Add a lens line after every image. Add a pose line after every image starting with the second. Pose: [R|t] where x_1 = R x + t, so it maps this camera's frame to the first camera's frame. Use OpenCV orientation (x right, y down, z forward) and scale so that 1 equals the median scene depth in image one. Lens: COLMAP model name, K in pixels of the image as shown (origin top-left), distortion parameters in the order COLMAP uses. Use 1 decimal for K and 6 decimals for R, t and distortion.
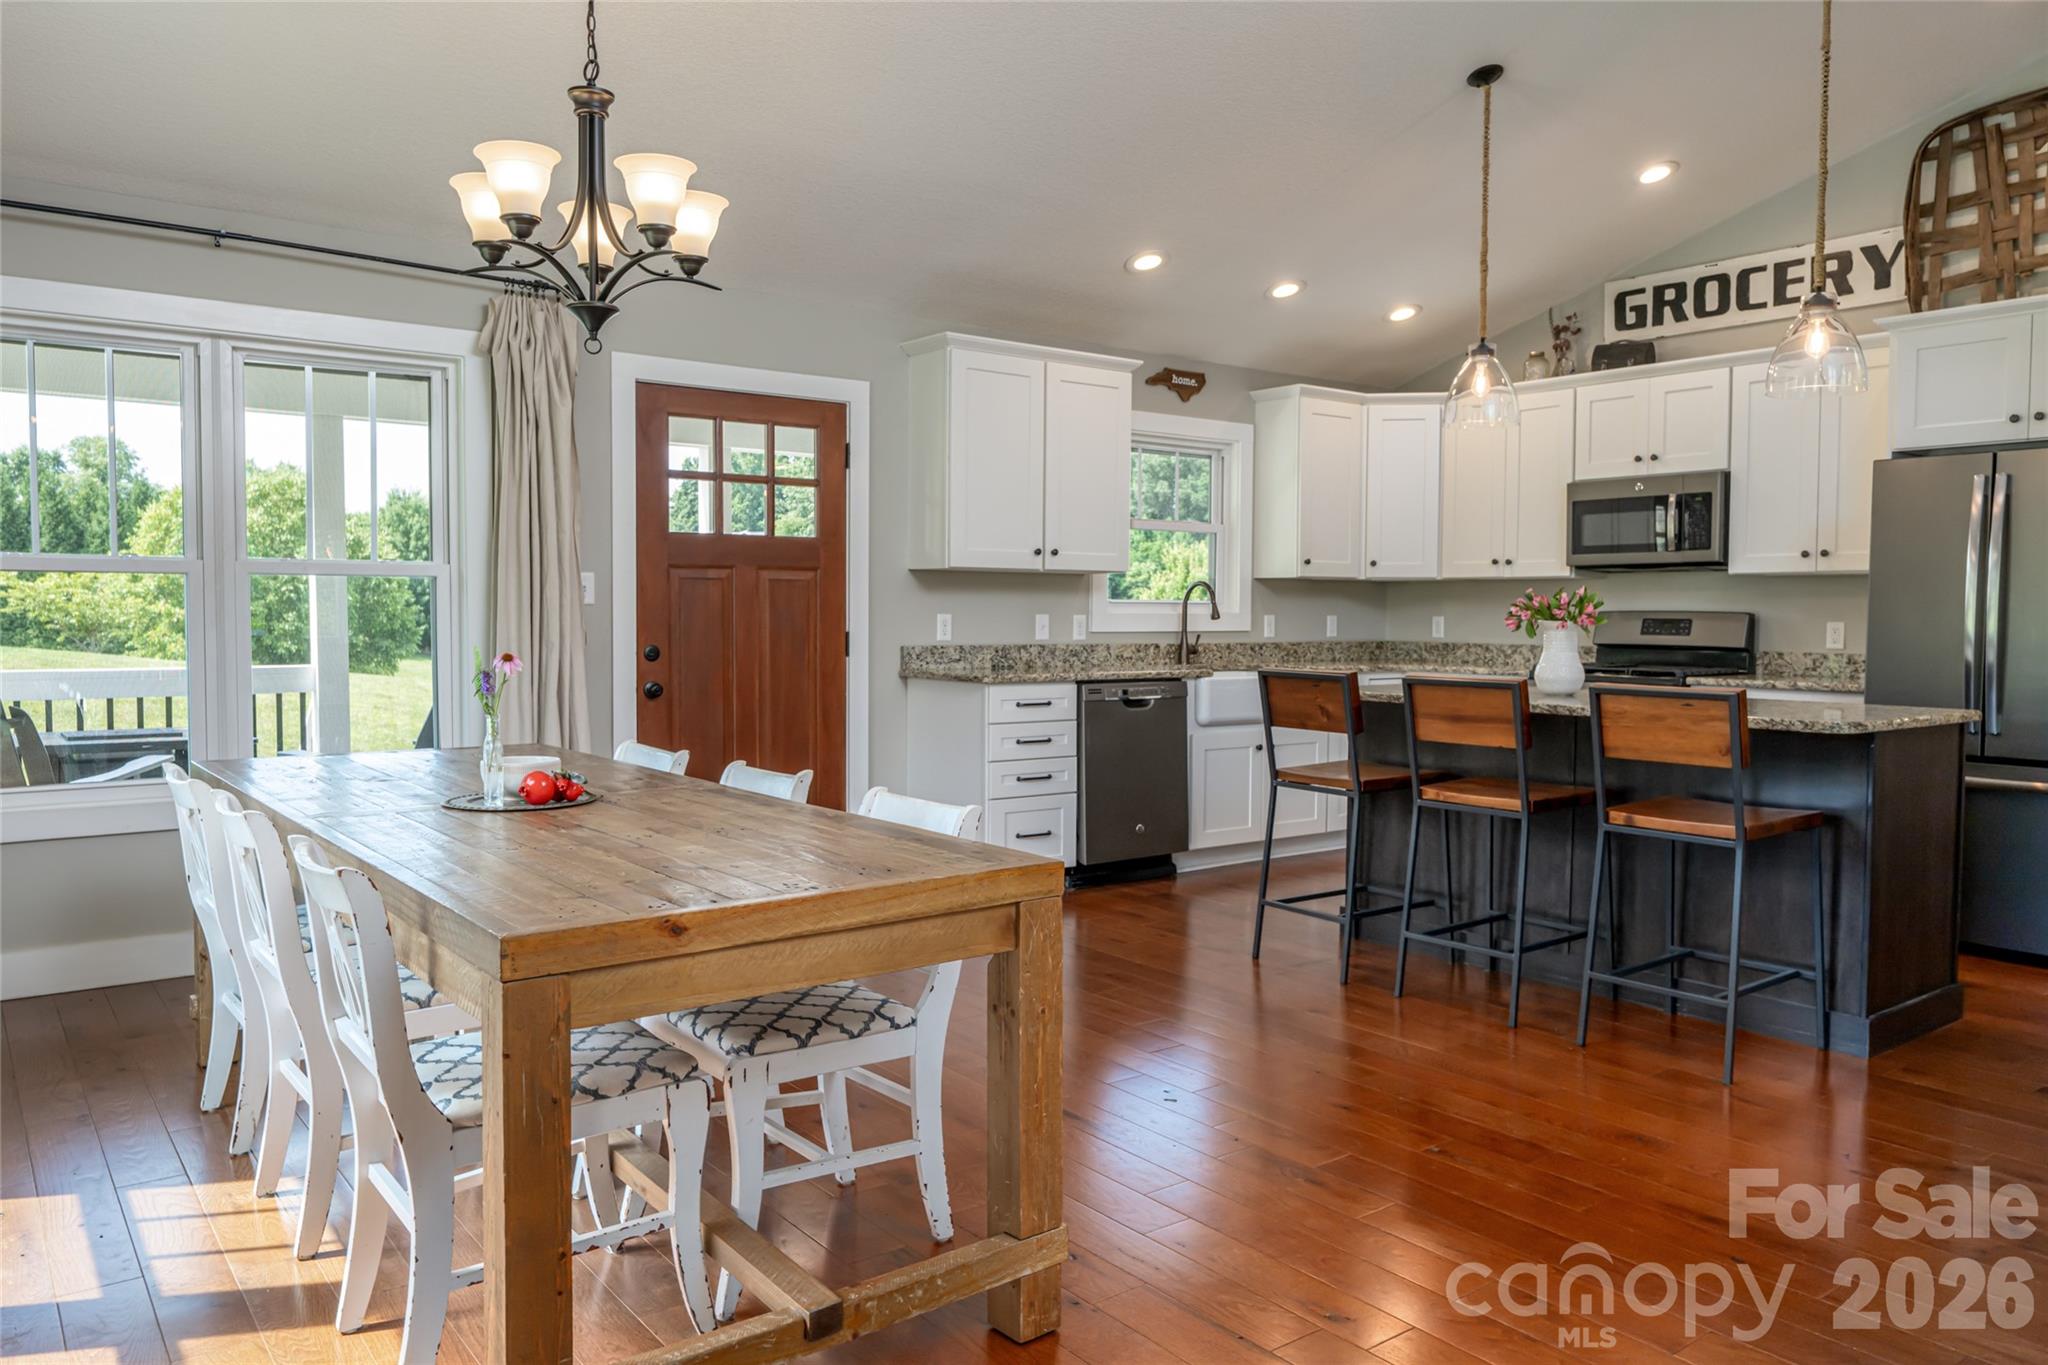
lens RADIAL K [[1388.1, 0, 1079.8], [0, 1388.1, 676.3], [0, 0, 1]] dist [-0.005147, -0.004517]
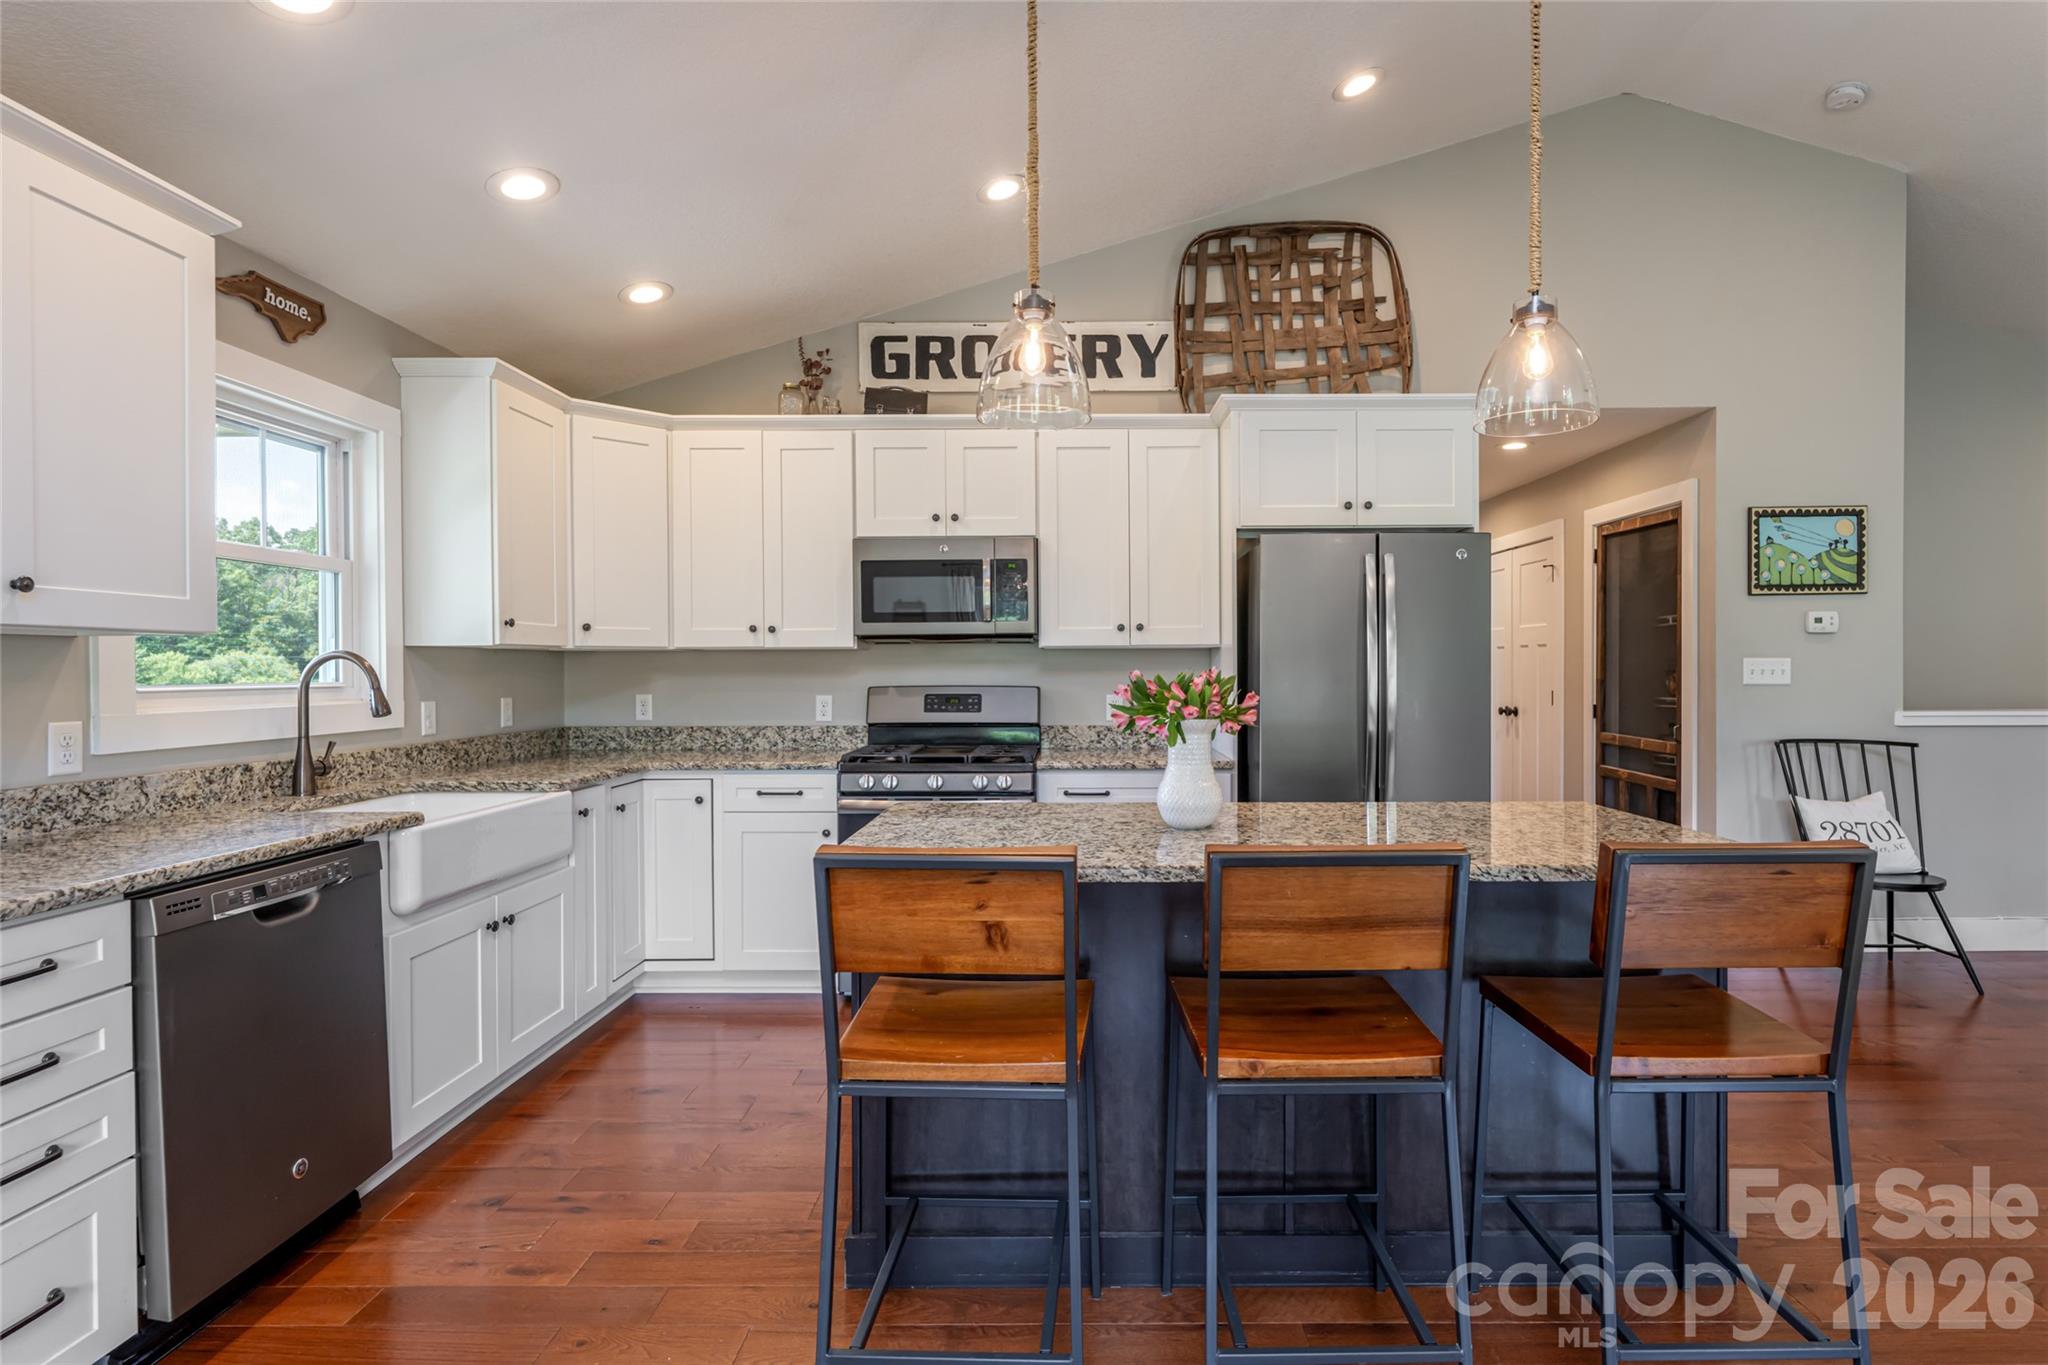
lens RADIAL K [[1006.4, 0, 1064.4], [0, 1006.4, 680.4], [0, 0, 1]] dist [-0.003108, 0.001017]
pose [[0.628051, -0.018533, 0.777951, -0.053693], [0.045015, 0.998908, -0.012544, -0.039378], [-0.776869, 0.042898, 0.628199, 0.525920]]
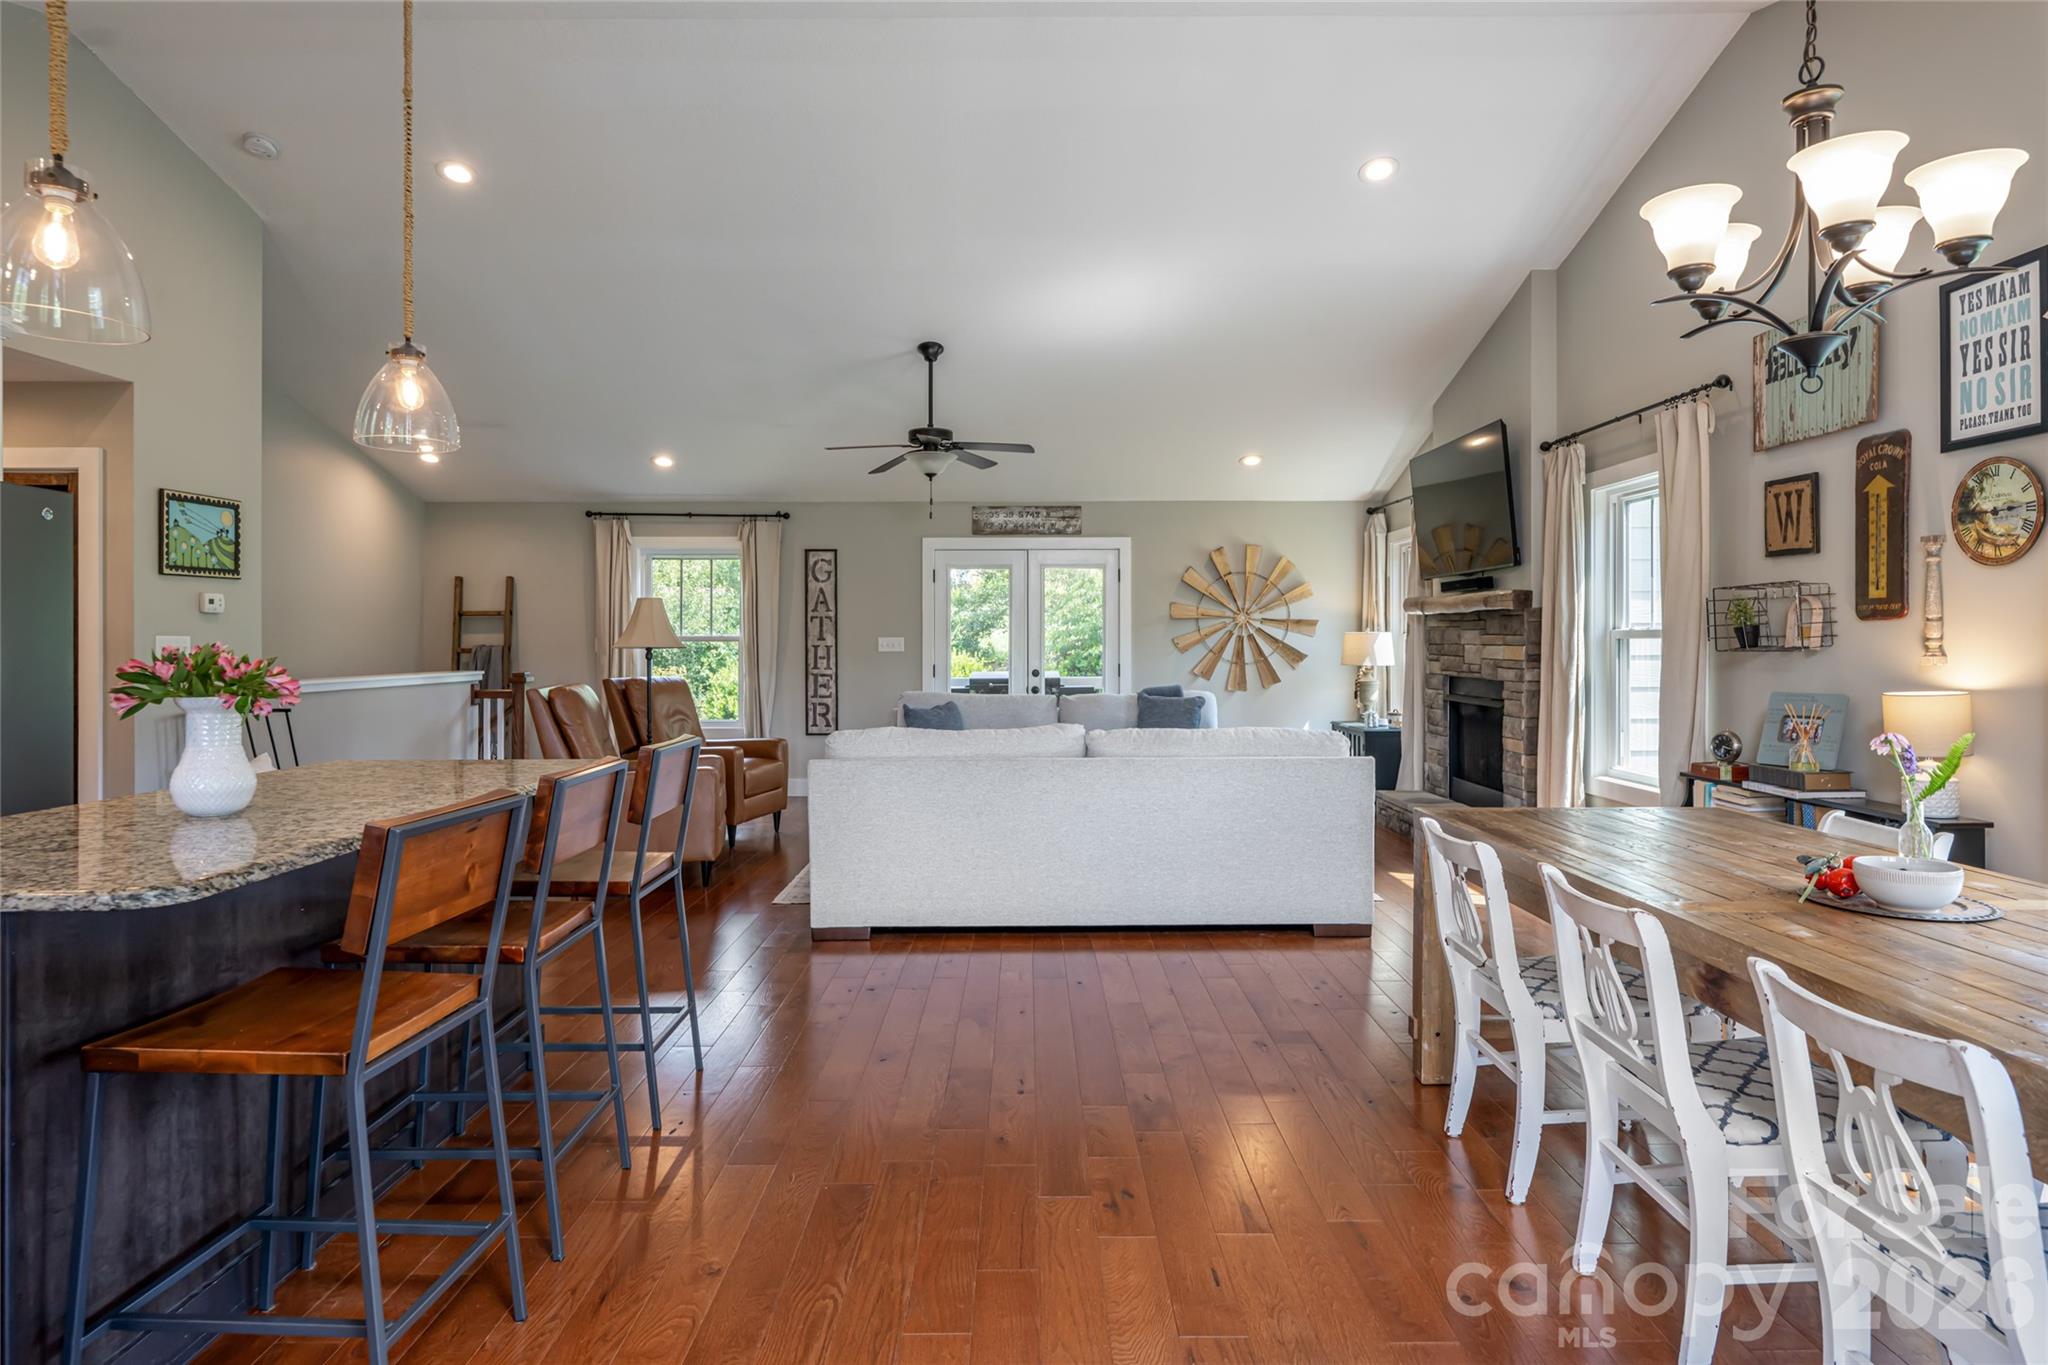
lens RADIAL K [[1178.7, 0, 1032.5], [0, 1178.7, 682.6], [0, 0, 1]] dist [-0.007978, 0.000162]
pose [[-0.789406, -0.025485, 0.613342, -0.202206], [0.026201, 0.996829, 0.075142, -0.054609], [-0.613311, 0.075388, -0.786235, 0.854104]]
